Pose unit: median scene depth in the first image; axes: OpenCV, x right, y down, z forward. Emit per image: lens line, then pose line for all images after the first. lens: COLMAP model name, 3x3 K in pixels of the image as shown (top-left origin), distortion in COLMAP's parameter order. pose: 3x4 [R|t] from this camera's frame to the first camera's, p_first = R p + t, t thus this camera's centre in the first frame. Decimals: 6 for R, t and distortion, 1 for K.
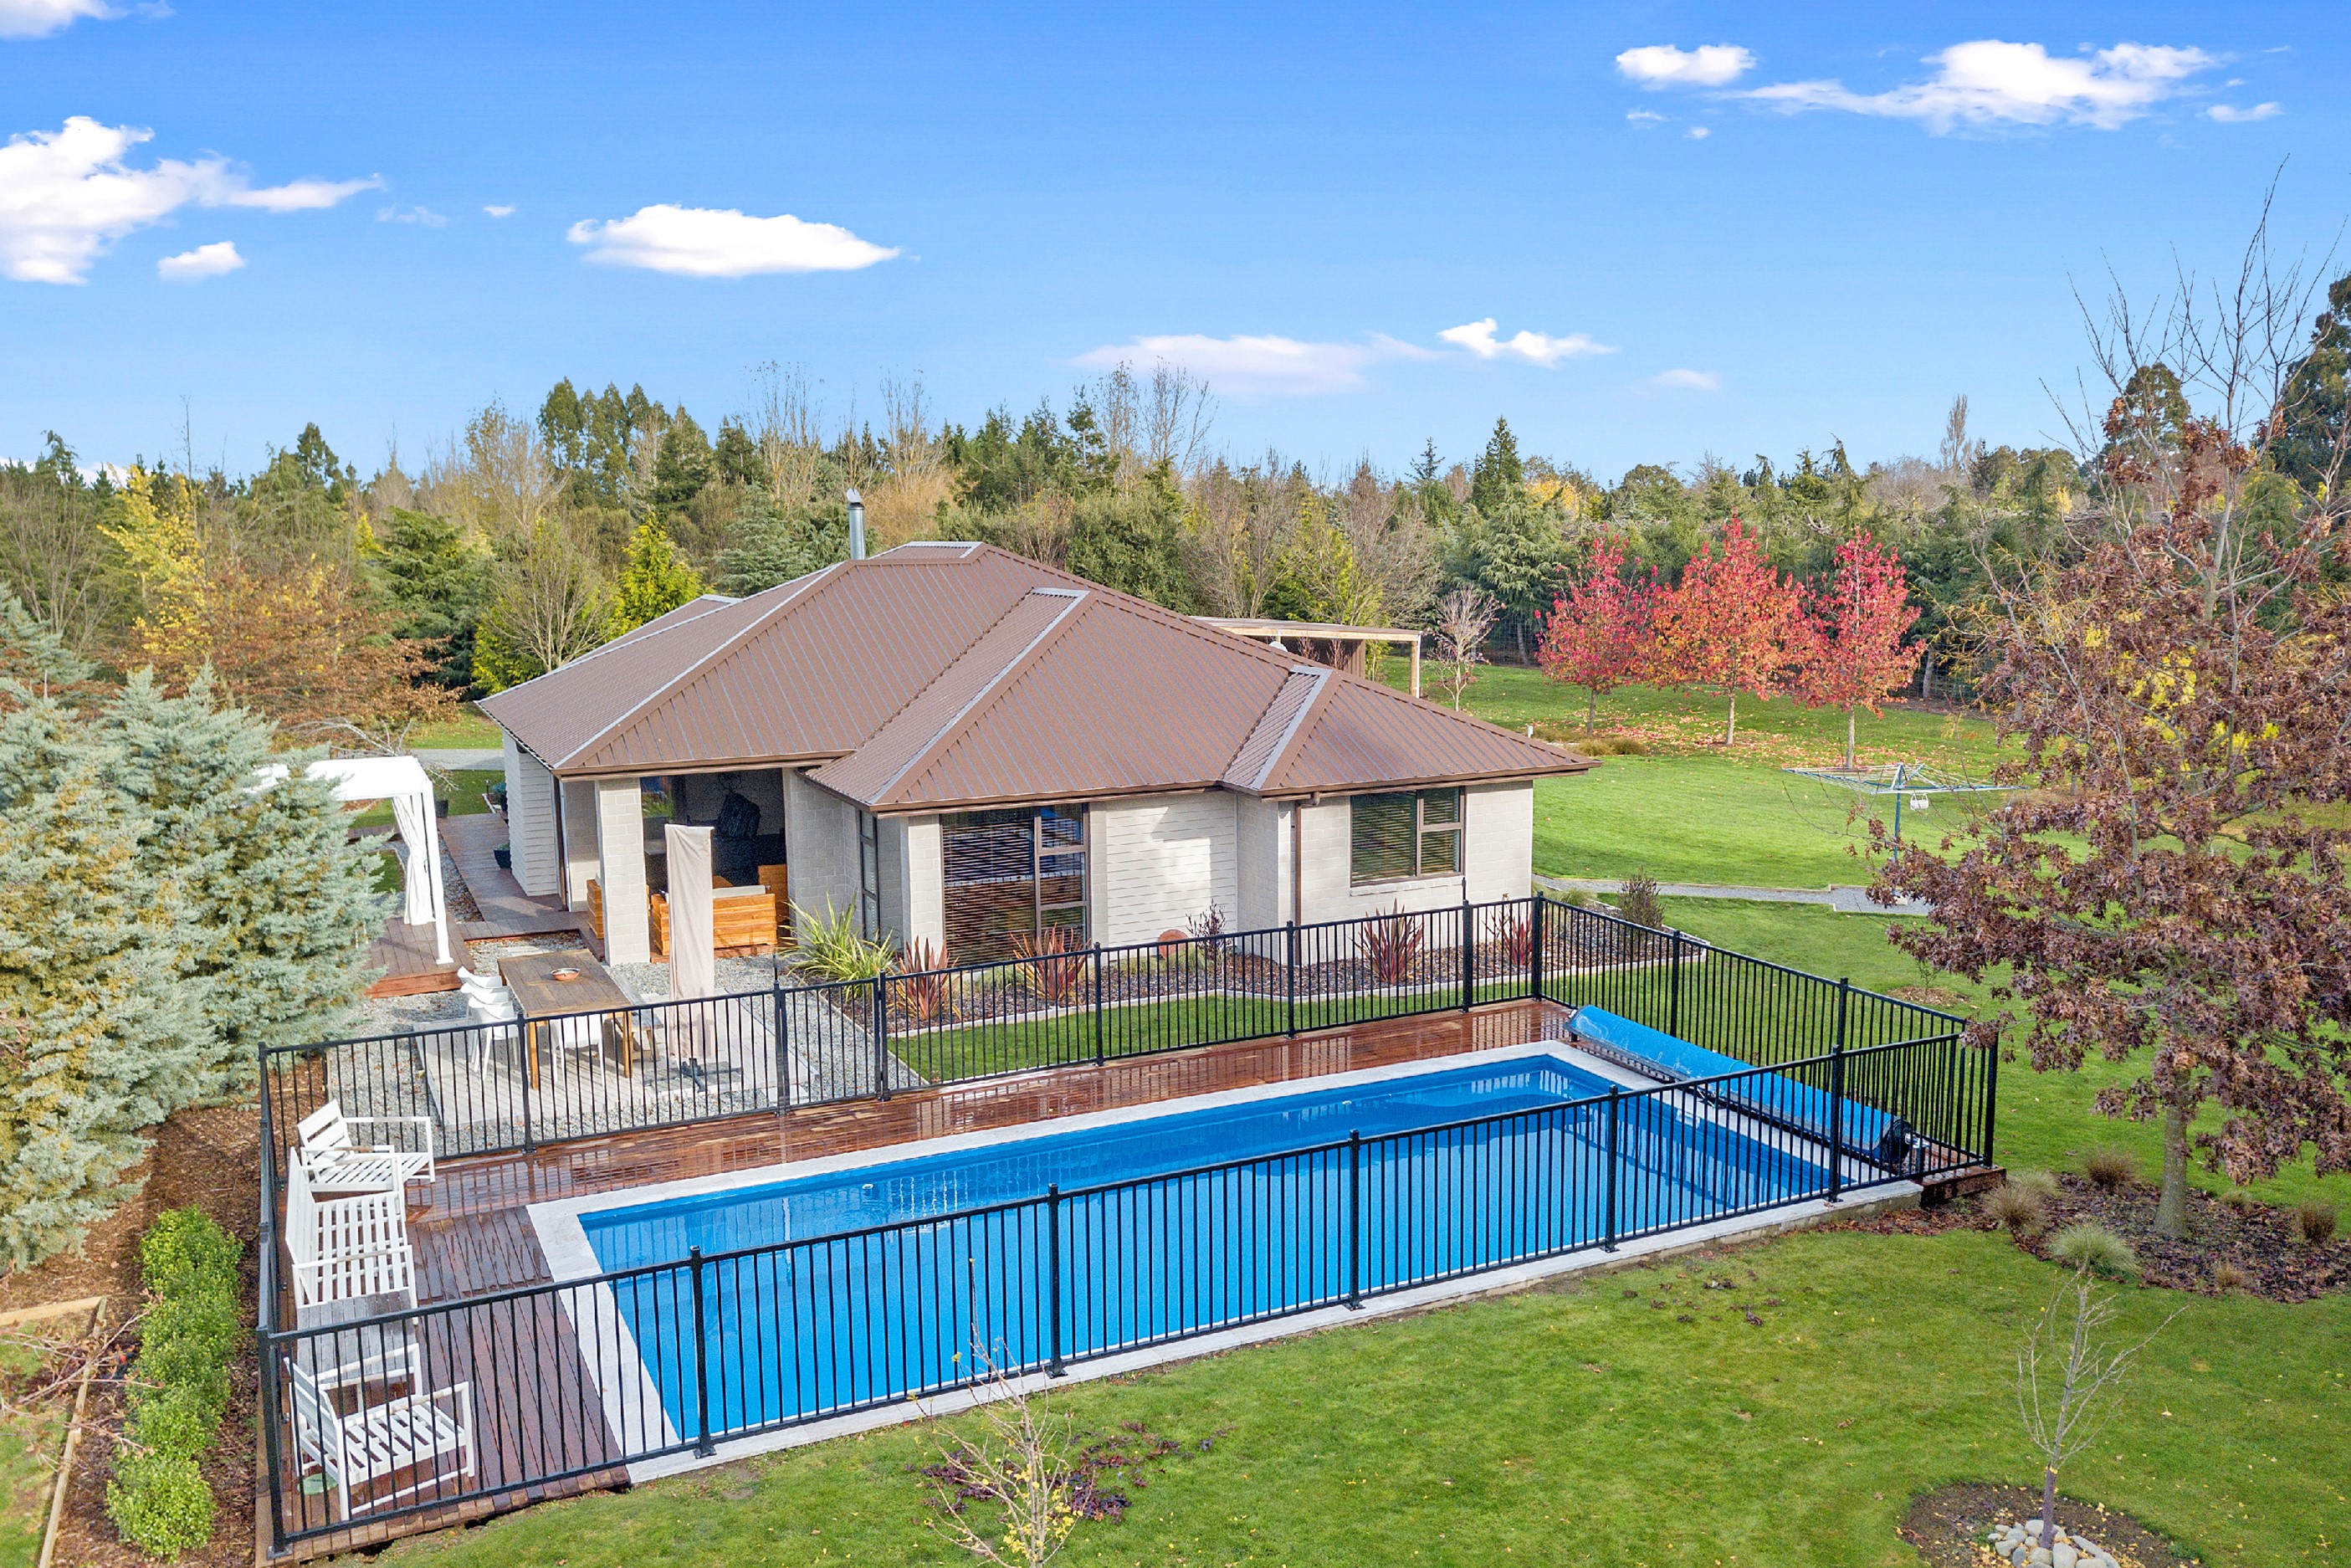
lens RADIAL K [[1924.5, 0, 1165.6], [0, 1924.5, 785.5], [0, 0, 1]] dist [0.036876, -0.022764]
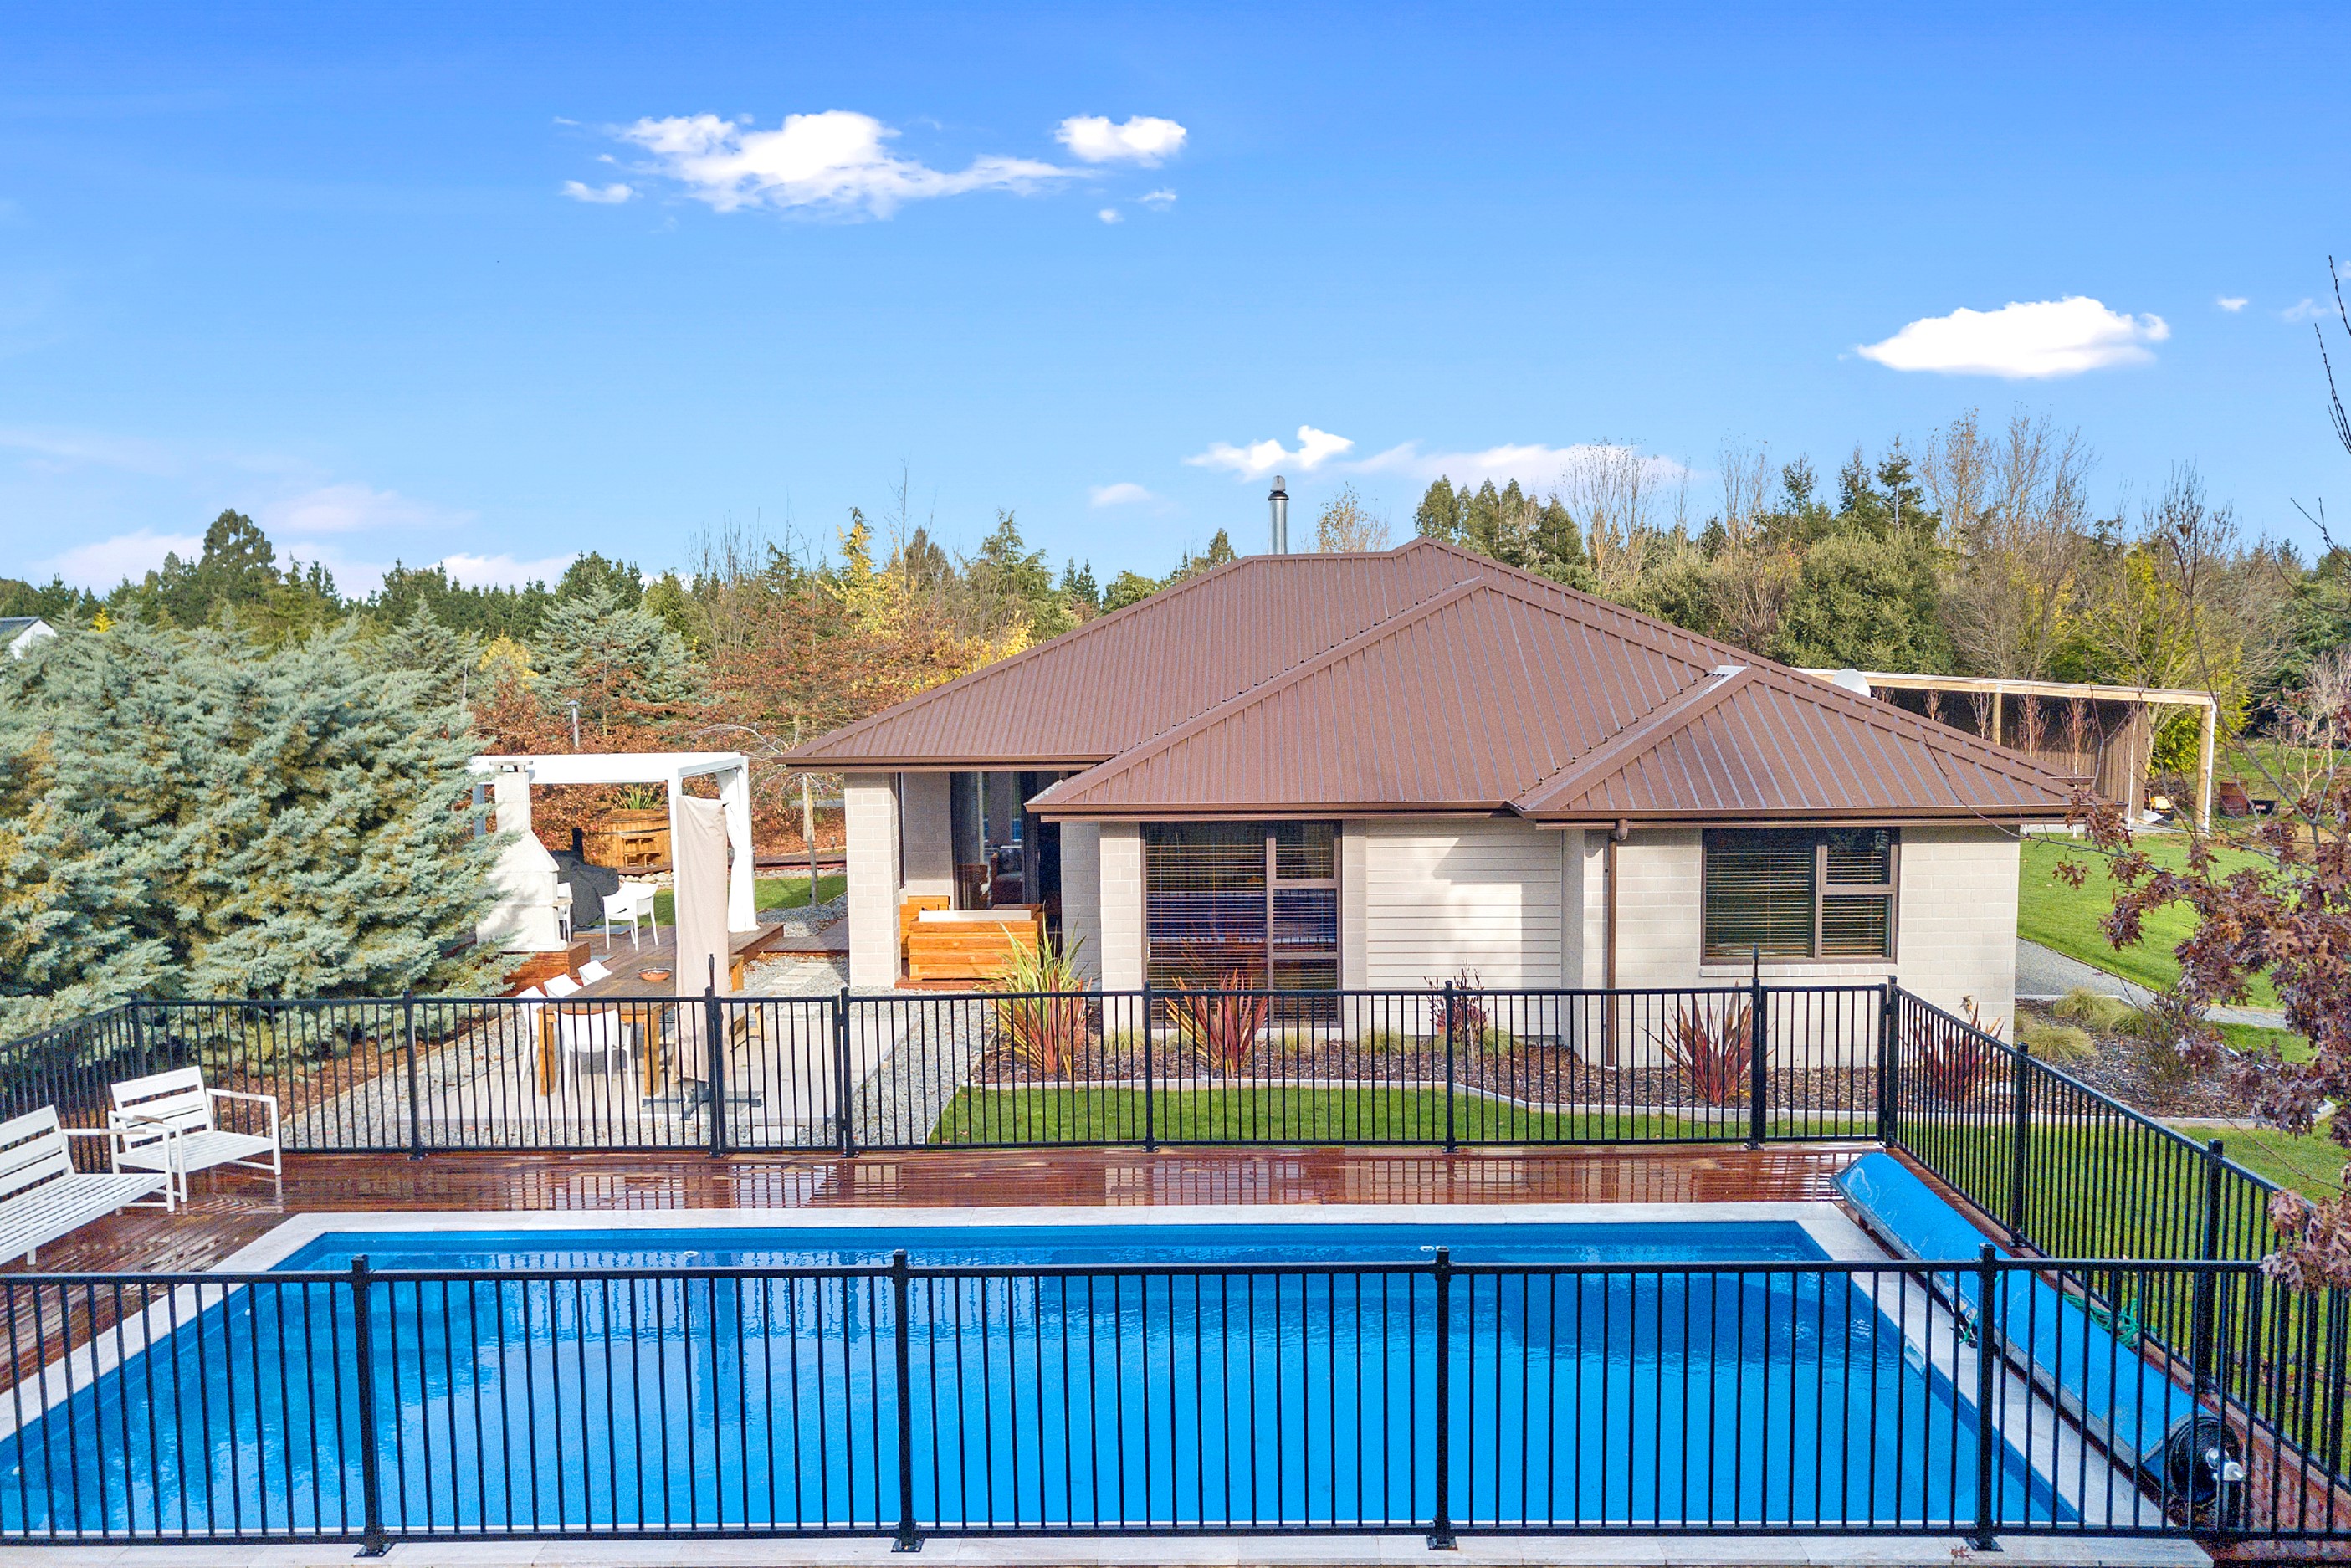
lens RADIAL K [[1924.5, 0, 1174.8], [0, 1924.5, 785.8], [0, 0, 1]] dist [0.036876, -0.022764]
pose [[0.885912, 0.035274, -0.462510, 0.253978], [-0.062234, 0.997128, -0.043160, 0.030896], [0.459659, 0.067020, 0.885563, 0.281009]]
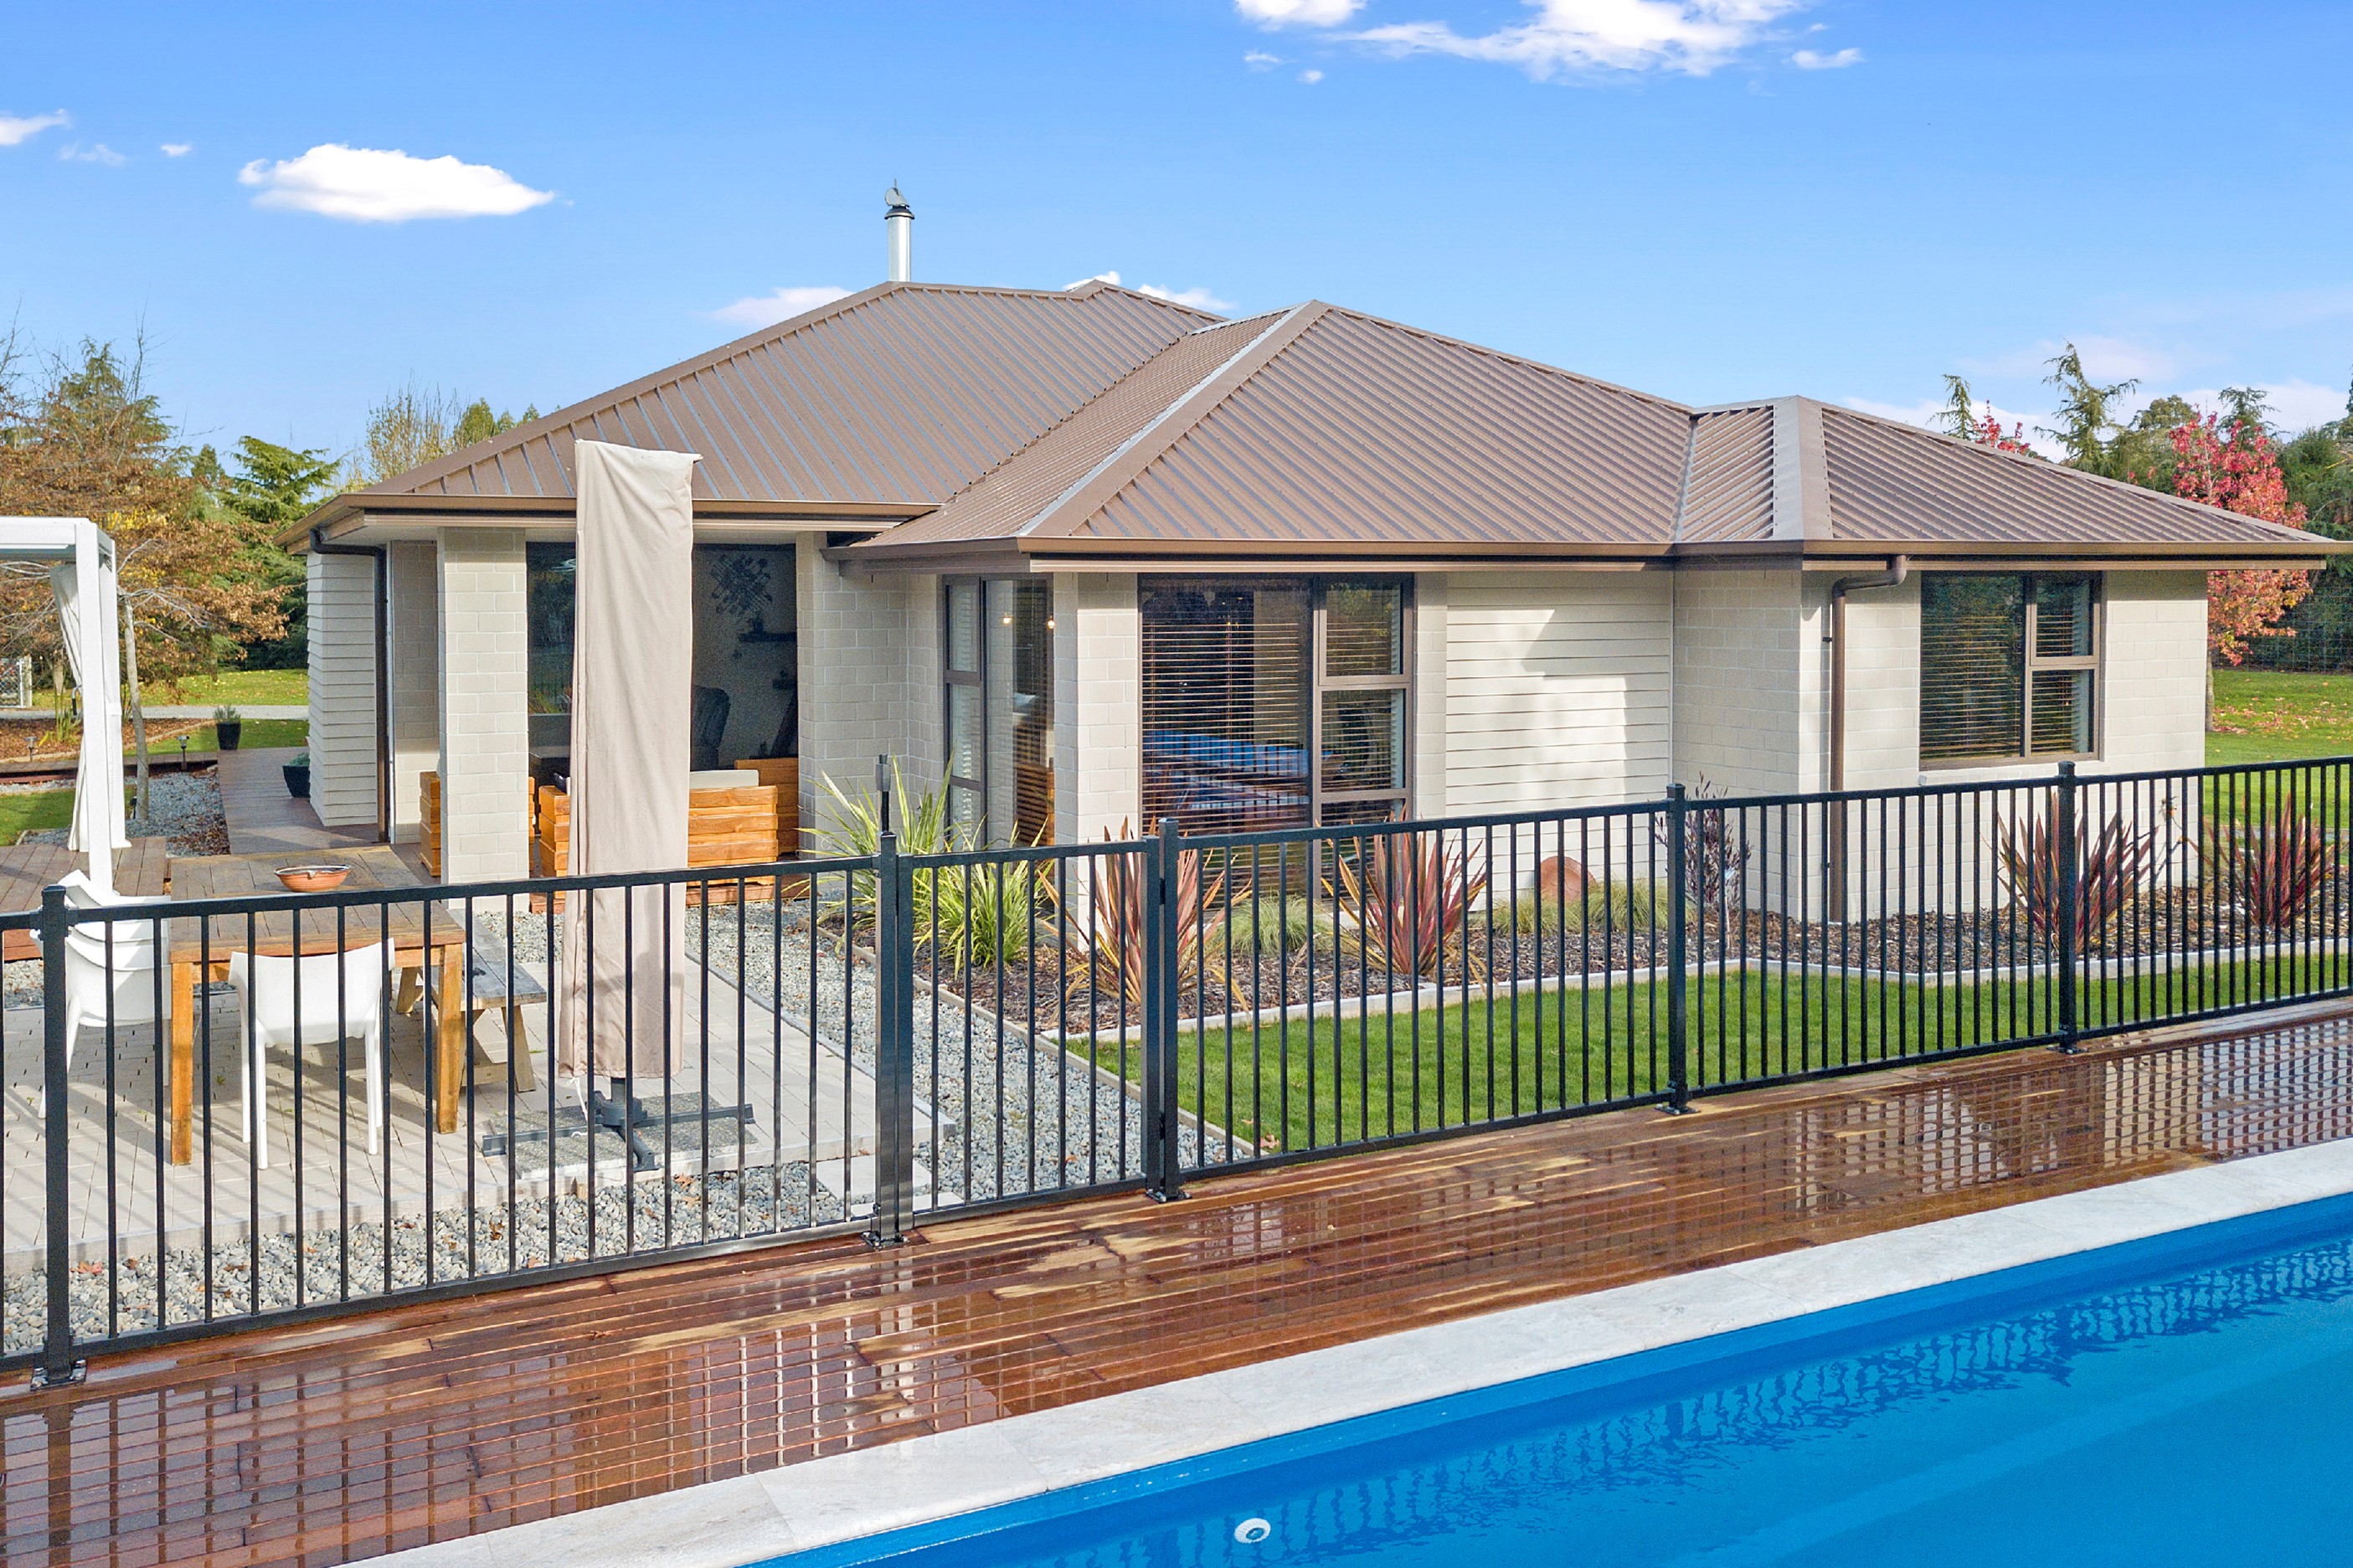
lens RADIAL K [[1925.8, 0, 1102.5], [0, 1925.8, 605.7], [0, 0, 1]] dist [0.036876, -0.022764]
pose [[0.999886, 0.008521, 0.012497, -0.127272], [-0.006771, 0.990967, -0.133931, 0.080930], [-0.013525, 0.133831, 0.990912, 0.498262]]
